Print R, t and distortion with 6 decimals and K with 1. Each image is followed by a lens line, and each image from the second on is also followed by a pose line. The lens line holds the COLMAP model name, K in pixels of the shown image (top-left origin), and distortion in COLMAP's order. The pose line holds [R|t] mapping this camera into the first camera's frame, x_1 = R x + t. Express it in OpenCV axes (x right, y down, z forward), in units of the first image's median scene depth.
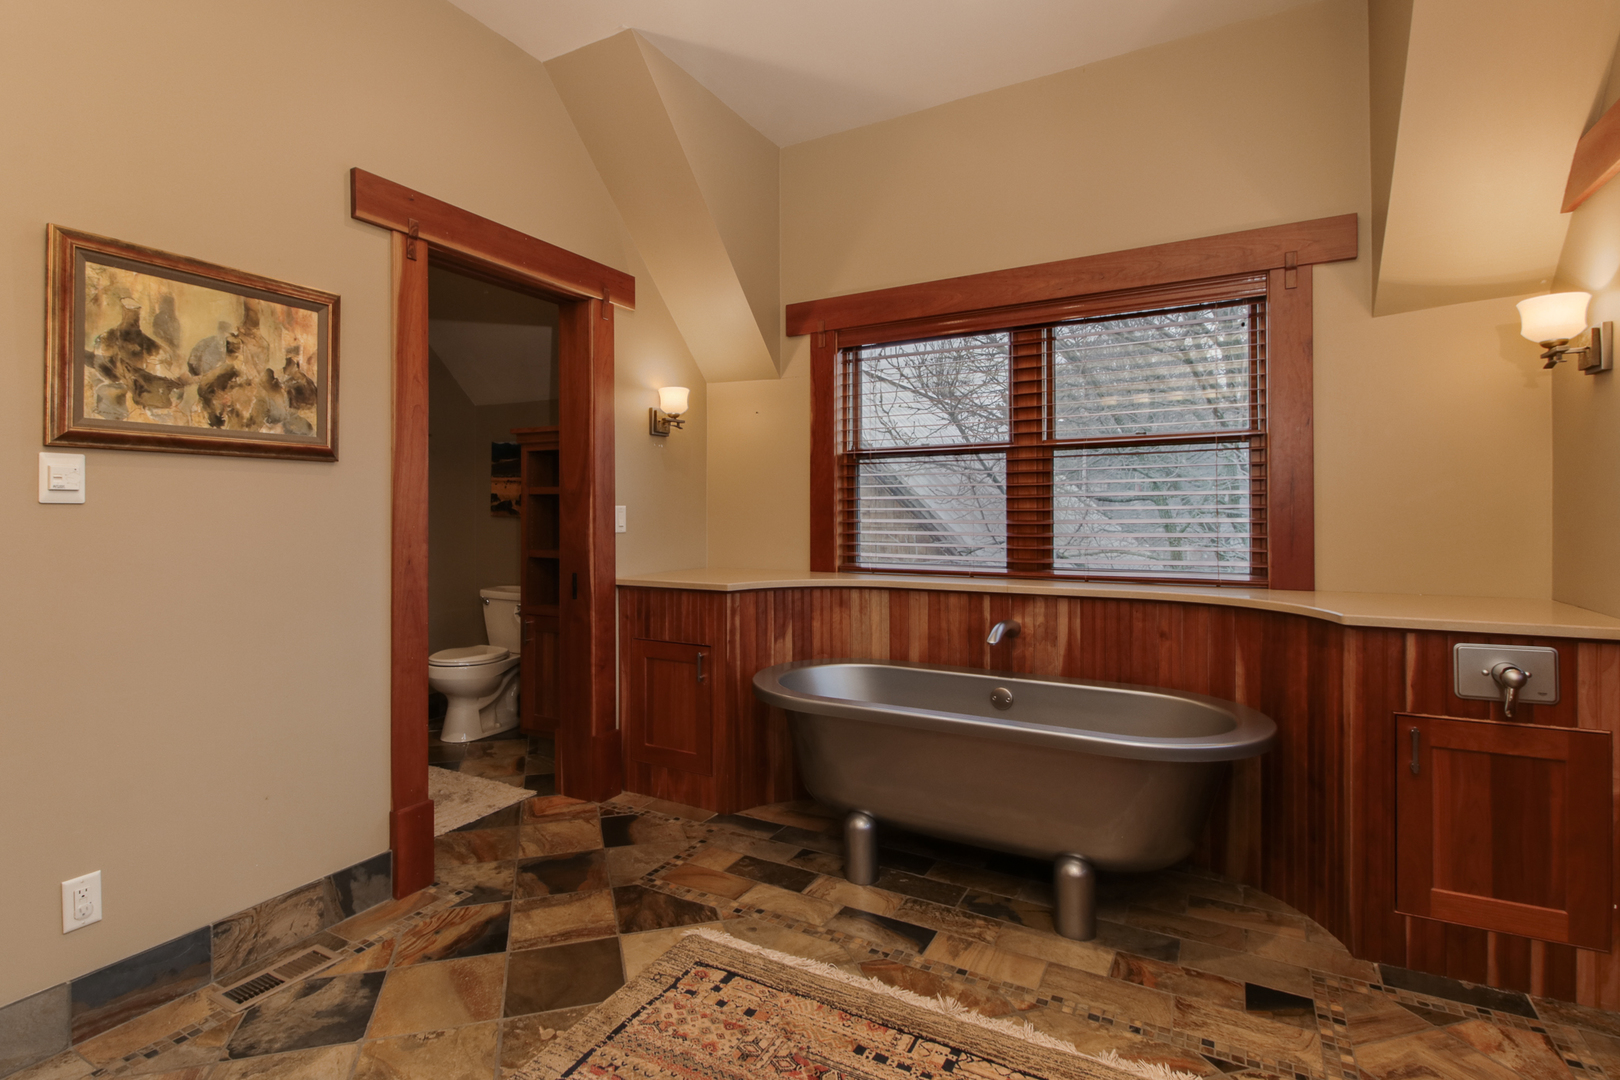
lens RADIAL K [[891.4, 0, 861.4], [0, 891.4, 523.1], [0, 0, 1]] dist [0.034789, -0.023619]
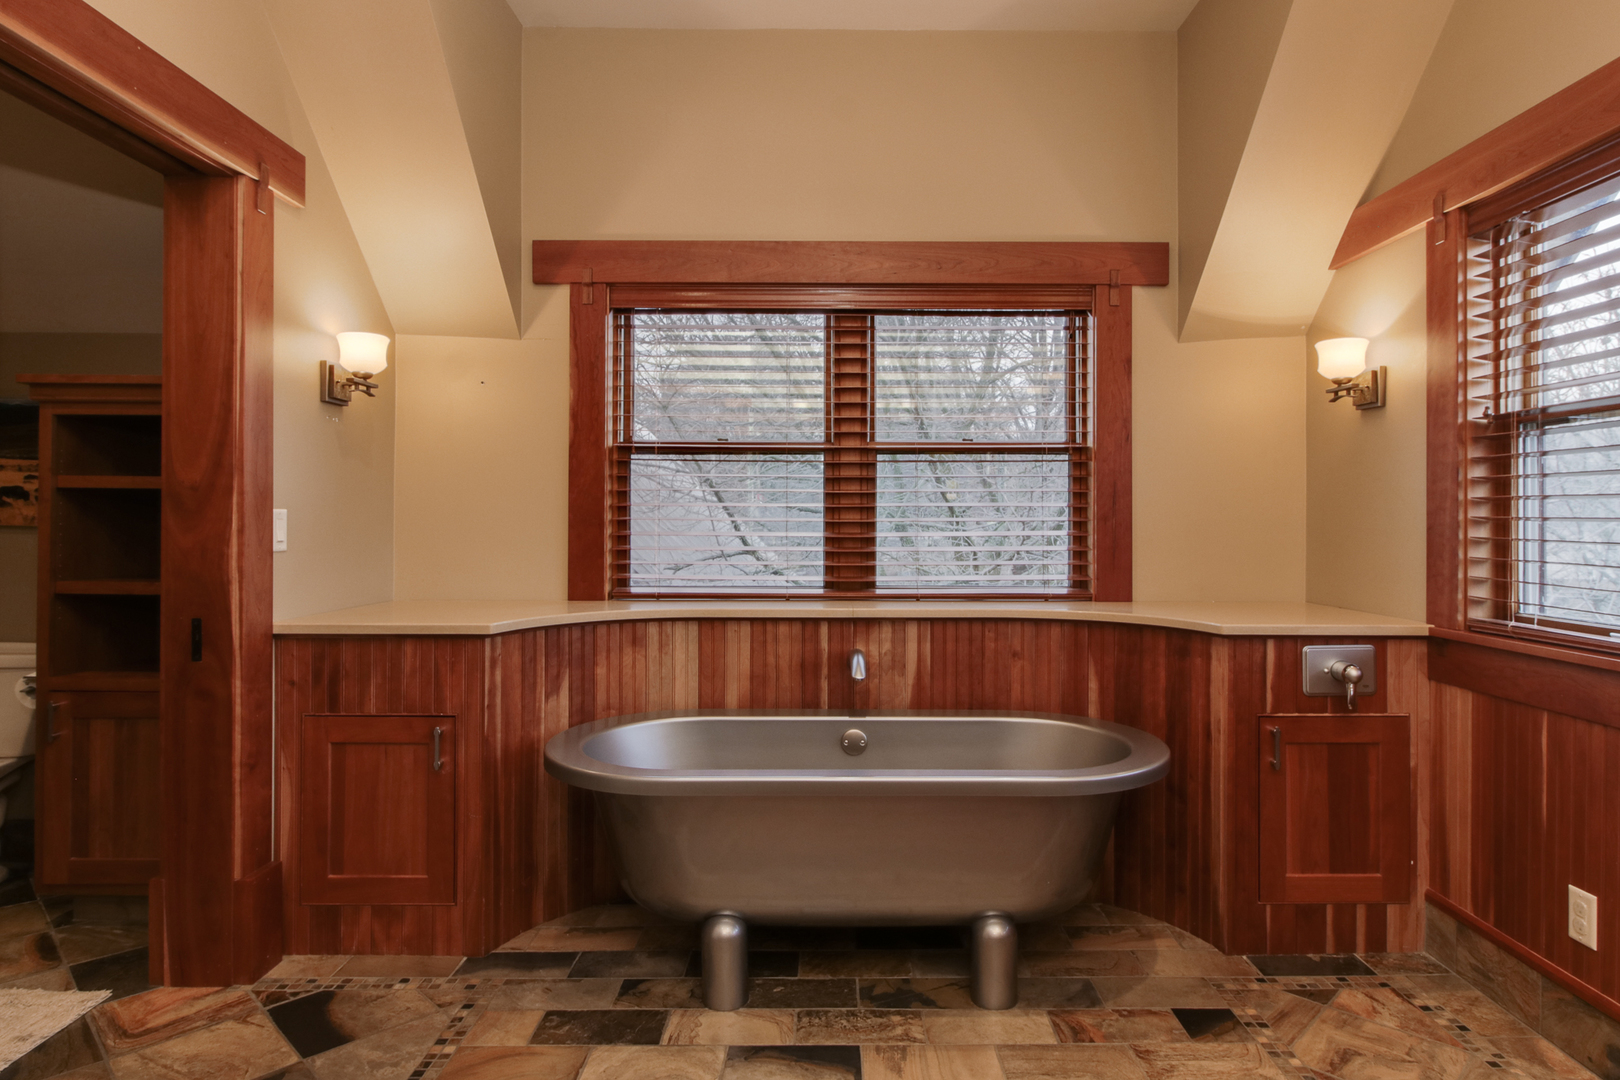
lens RADIAL K [[903.9, 0, 832.4], [0, 903.9, 532.1], [0, 0, 1]] dist [0.031623, -0.022205]
pose [[0.852169, 0.001424, 0.523264, -0.309022], [-0.000319, 0.999998, -0.002202, -0.002089], [-0.523266, 0.001710, 0.852168, 0.270169]]
